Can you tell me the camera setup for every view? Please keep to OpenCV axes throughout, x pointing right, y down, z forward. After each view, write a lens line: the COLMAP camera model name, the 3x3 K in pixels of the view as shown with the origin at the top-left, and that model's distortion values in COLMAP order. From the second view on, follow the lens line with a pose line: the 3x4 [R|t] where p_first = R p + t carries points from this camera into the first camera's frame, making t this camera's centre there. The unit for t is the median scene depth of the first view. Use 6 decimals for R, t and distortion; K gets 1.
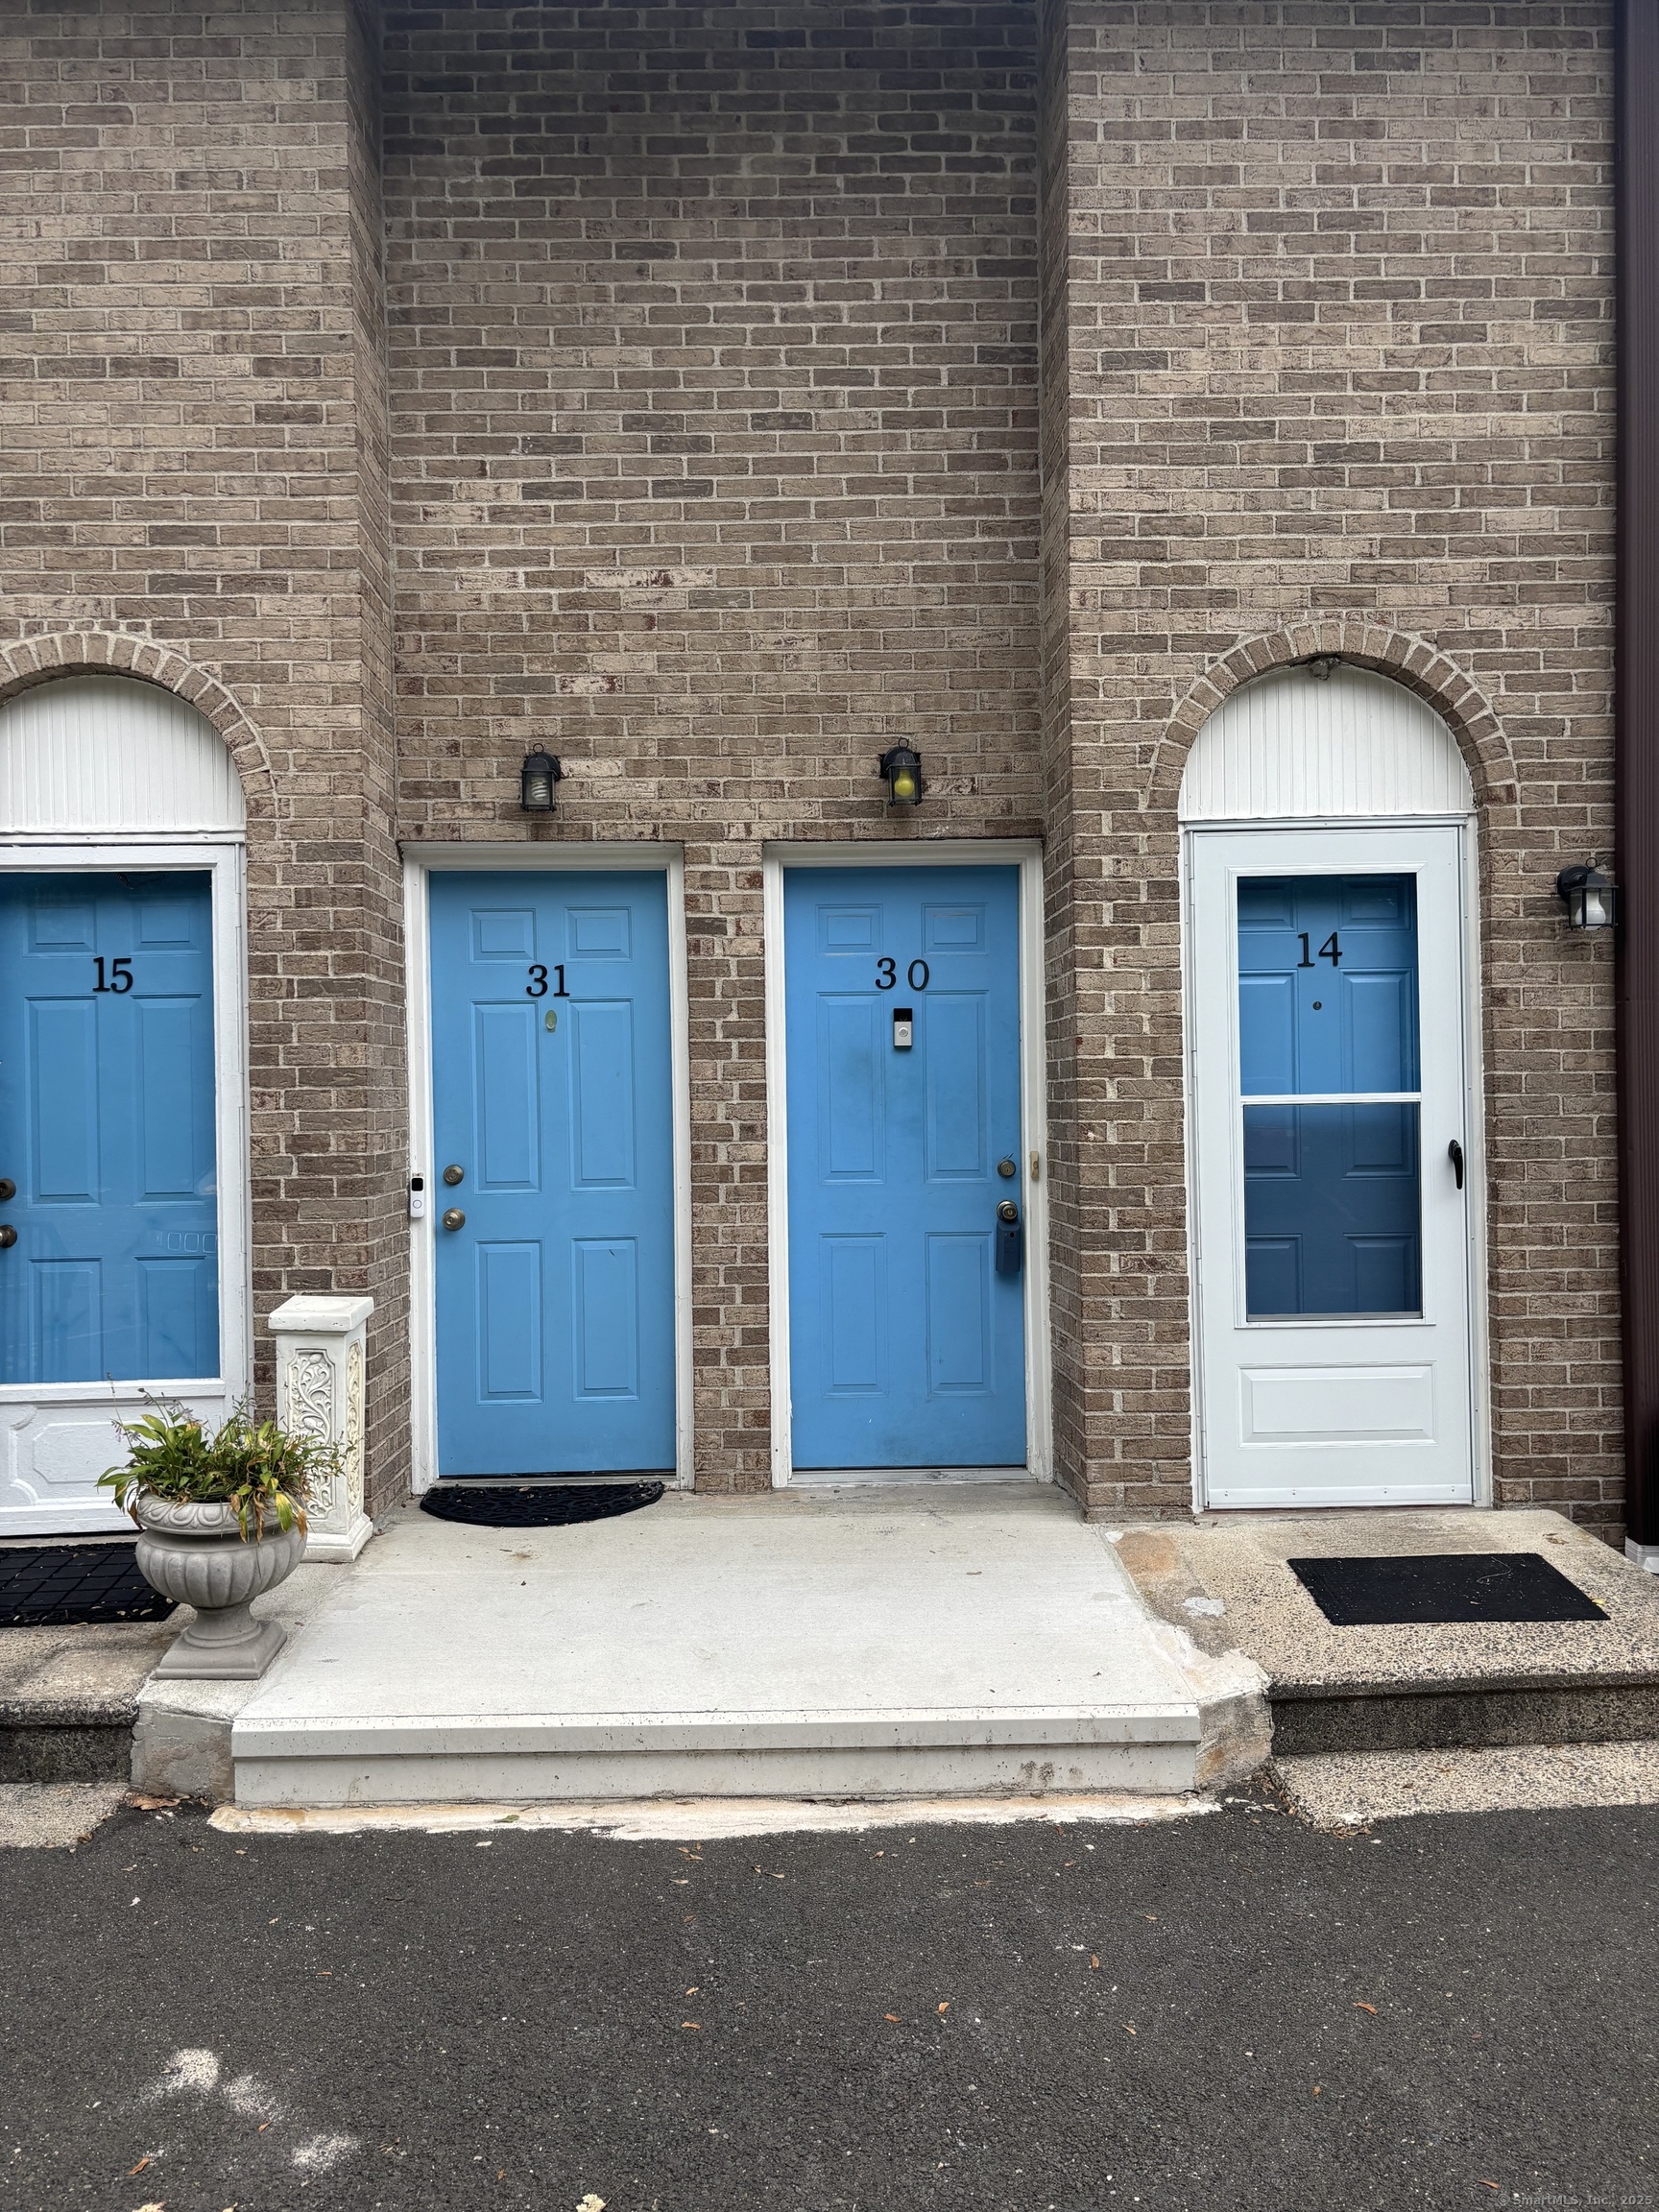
lens RADIAL K [[1680.1, 0, 833.7], [0, 1680.1, 1119.5], [0, 0, 1]] dist [0.048481, -0.055806]
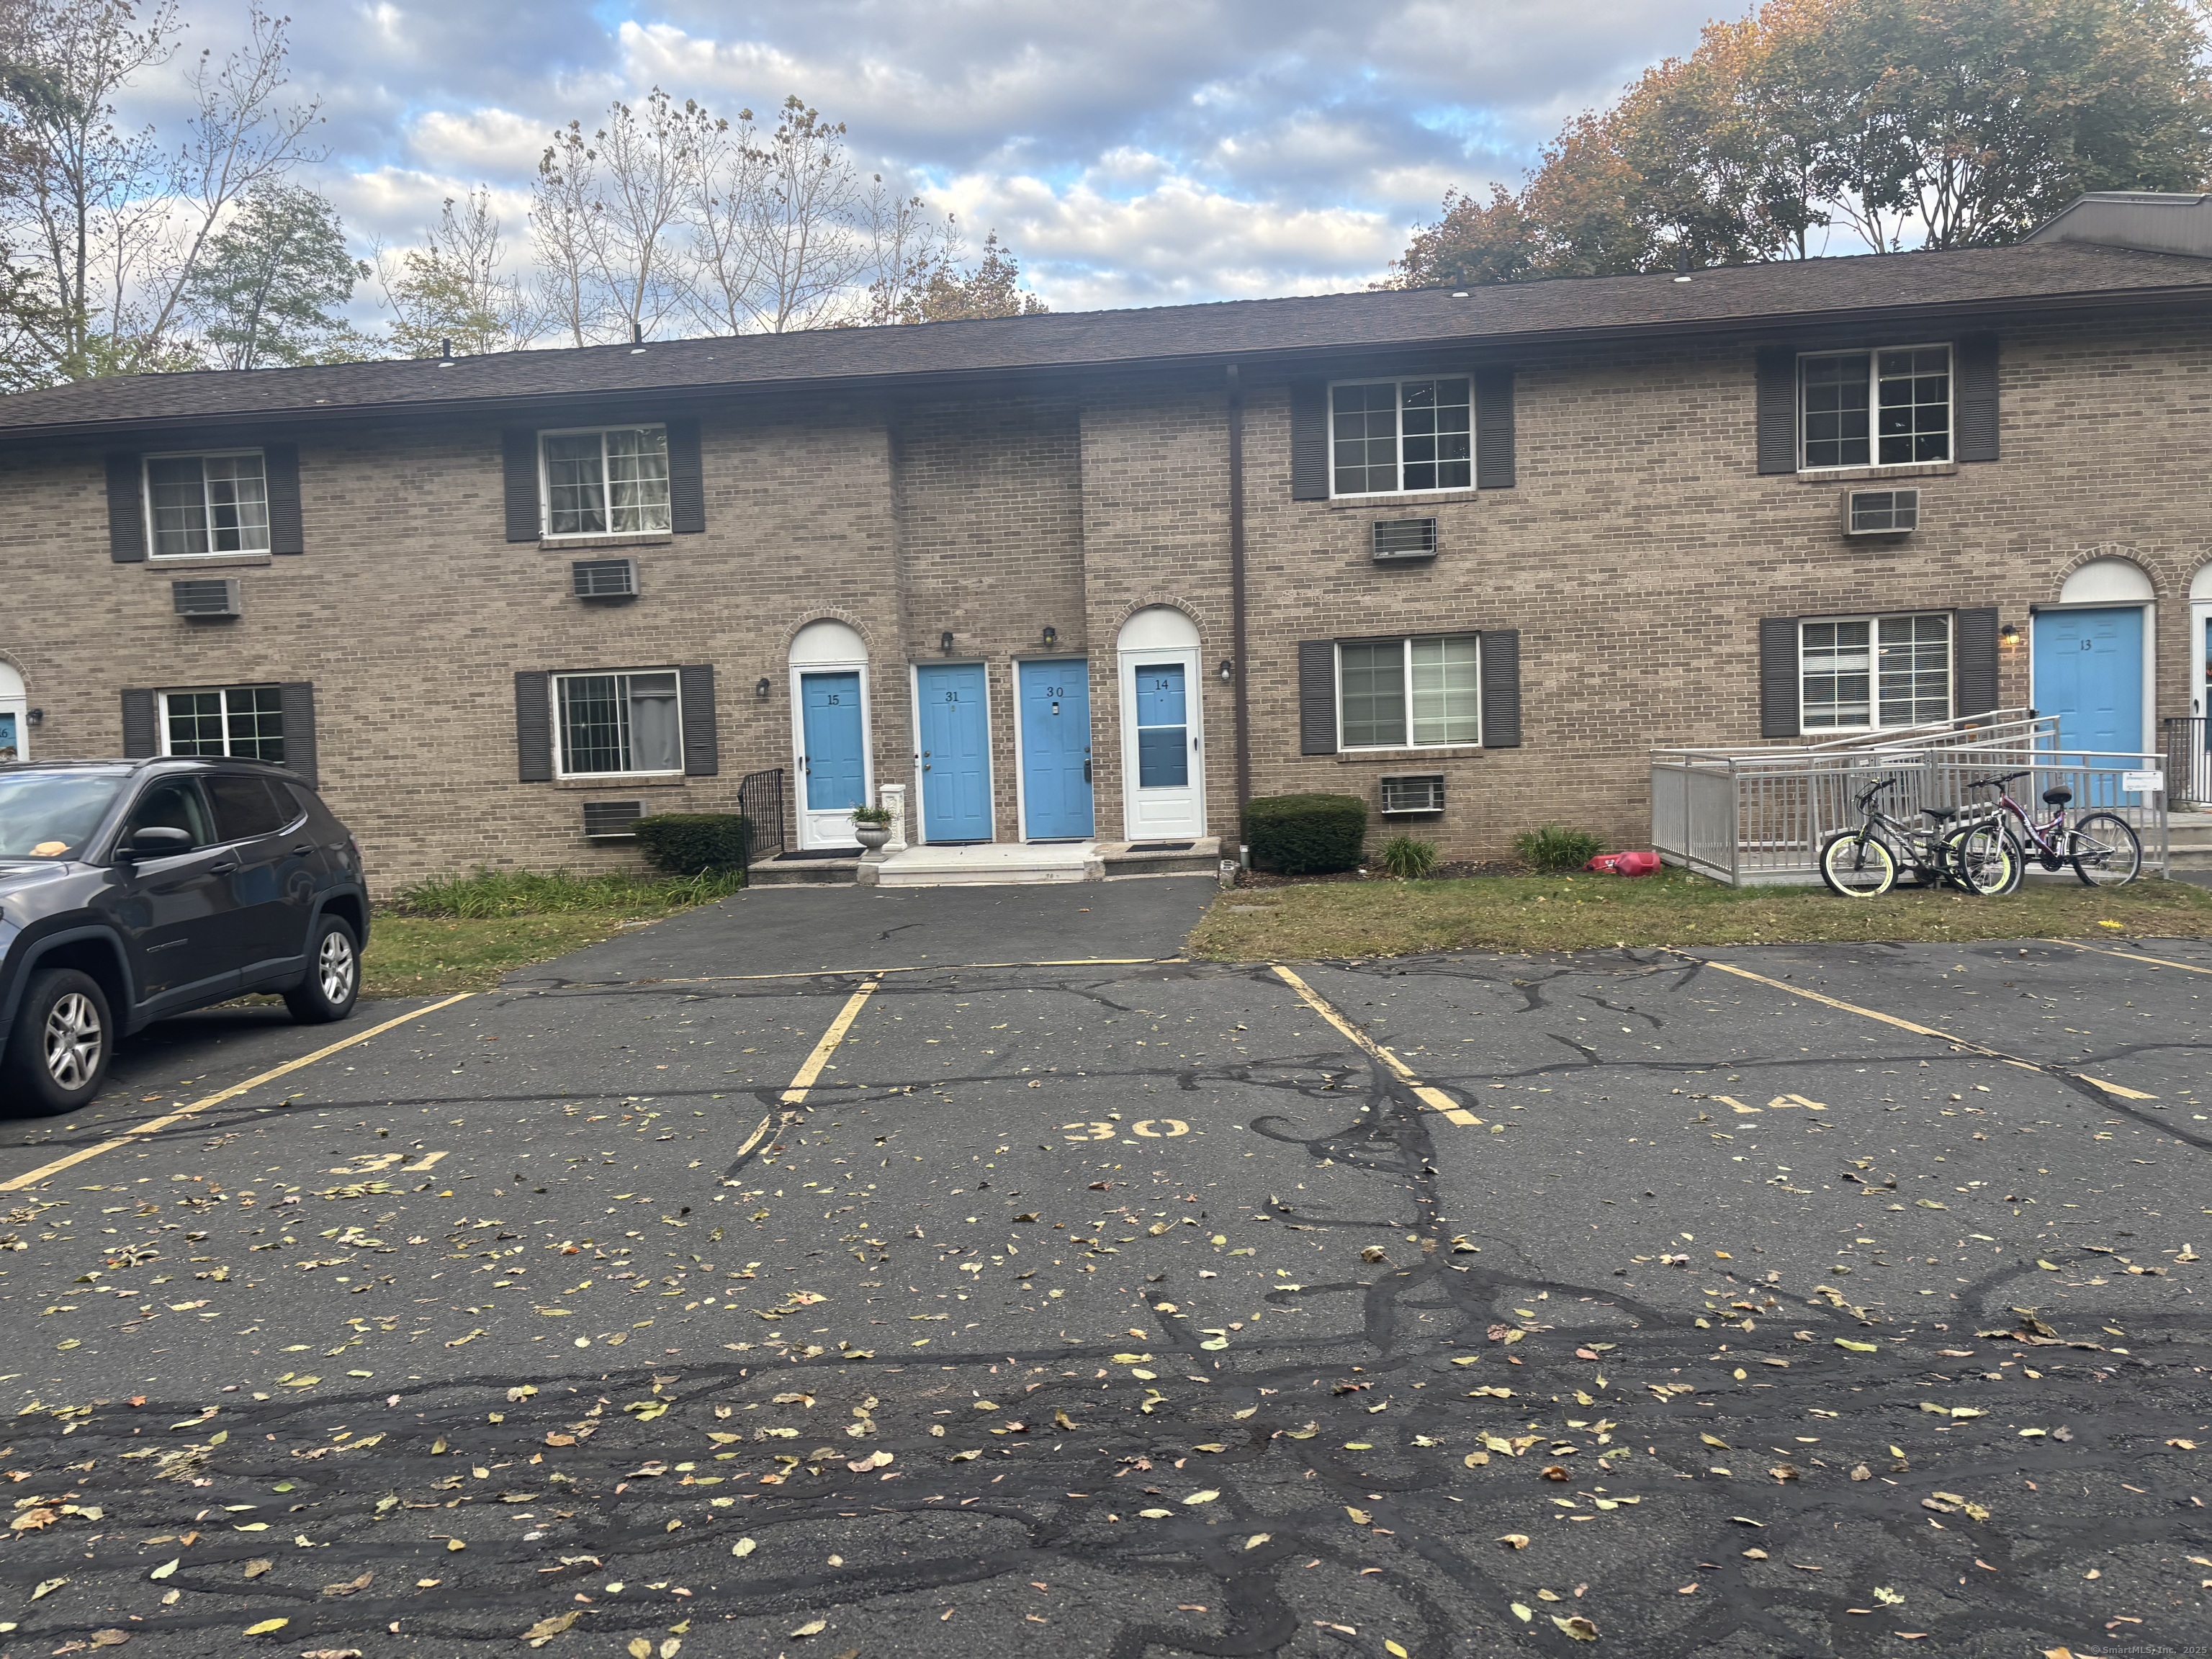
lens RADIAL K [[1680.1, 0, 1135.1], [0, 1680.1, 839.3], [0, 0, 1]] dist [0.048481, -0.055806]
pose [[0.991412, -0.014132, -0.130010, 0.708078], [0.021324, 0.998308, 0.054101, 0.034093], [0.129025, -0.056409, 0.990036, -2.599347]]
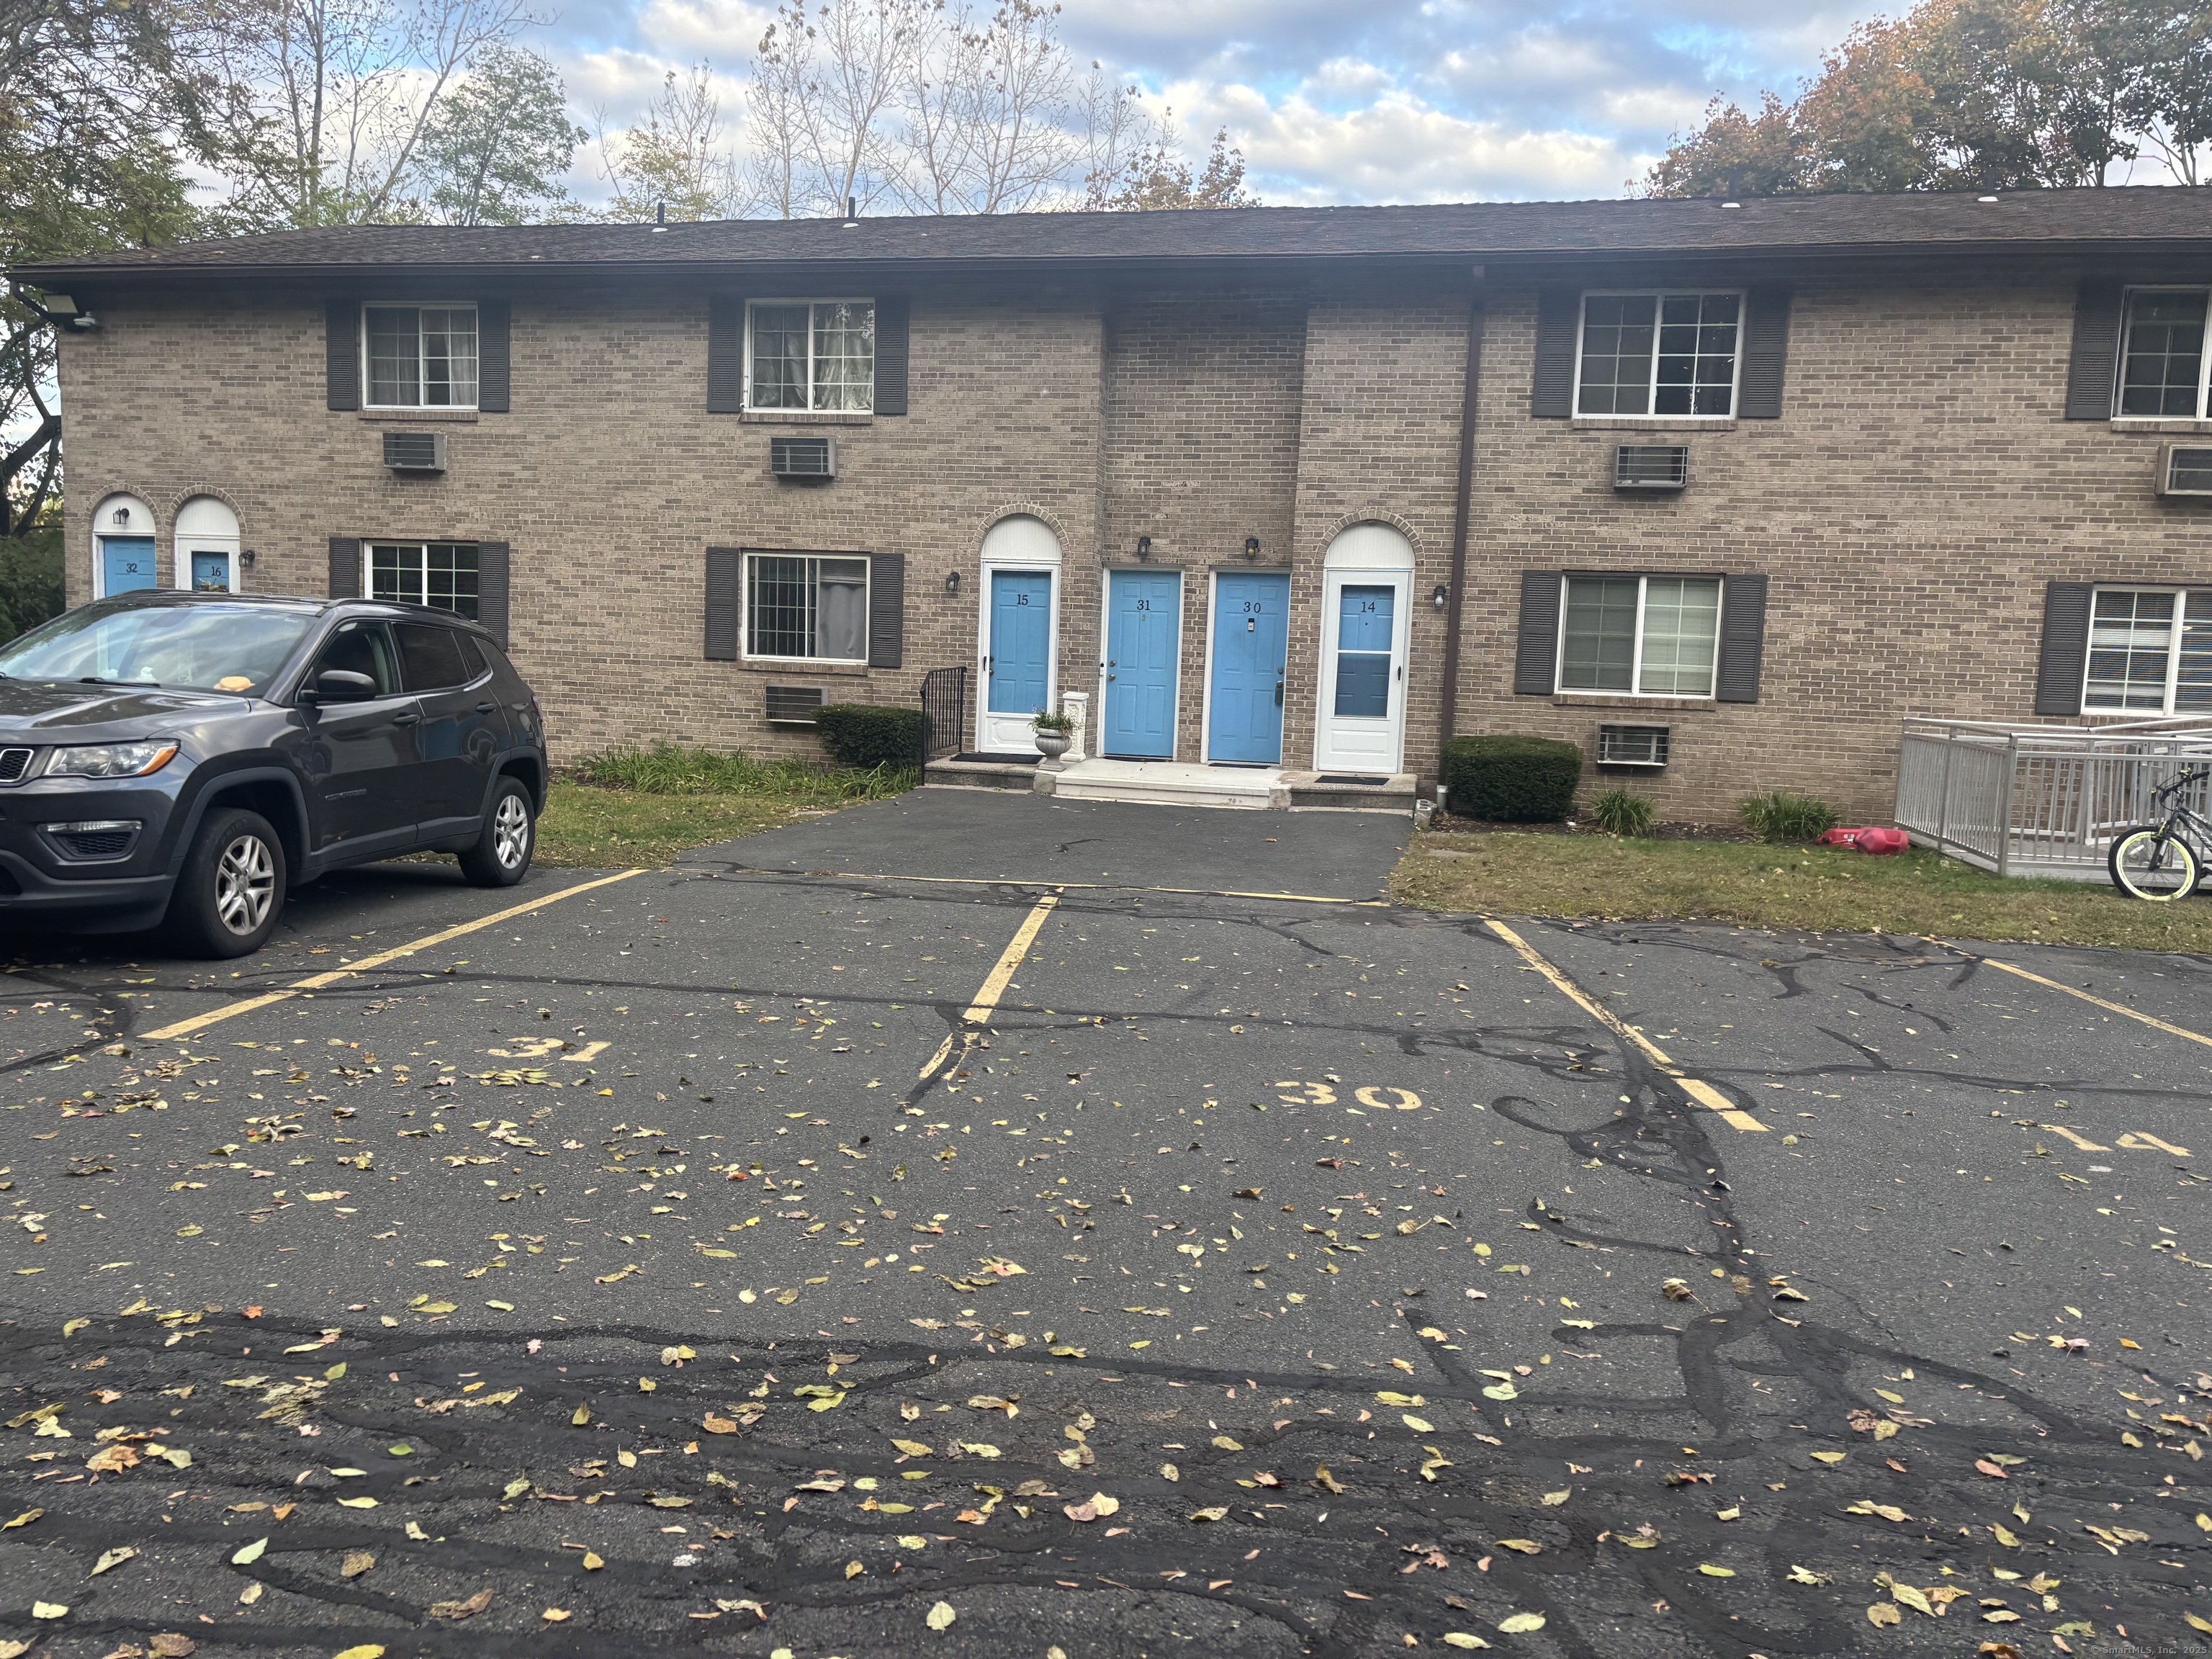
lens RADIAL K [[1680.1, 0, 1109.6], [0, 1680.1, 850.3], [0, 0, 1]] dist [0.048481, -0.055806]
pose [[0.969439, 0.079415, -0.232125, 0.620793], [-0.055579, 0.992652, 0.107488, 0.049049], [0.238956, -0.091302, 0.966729, -2.452699]]
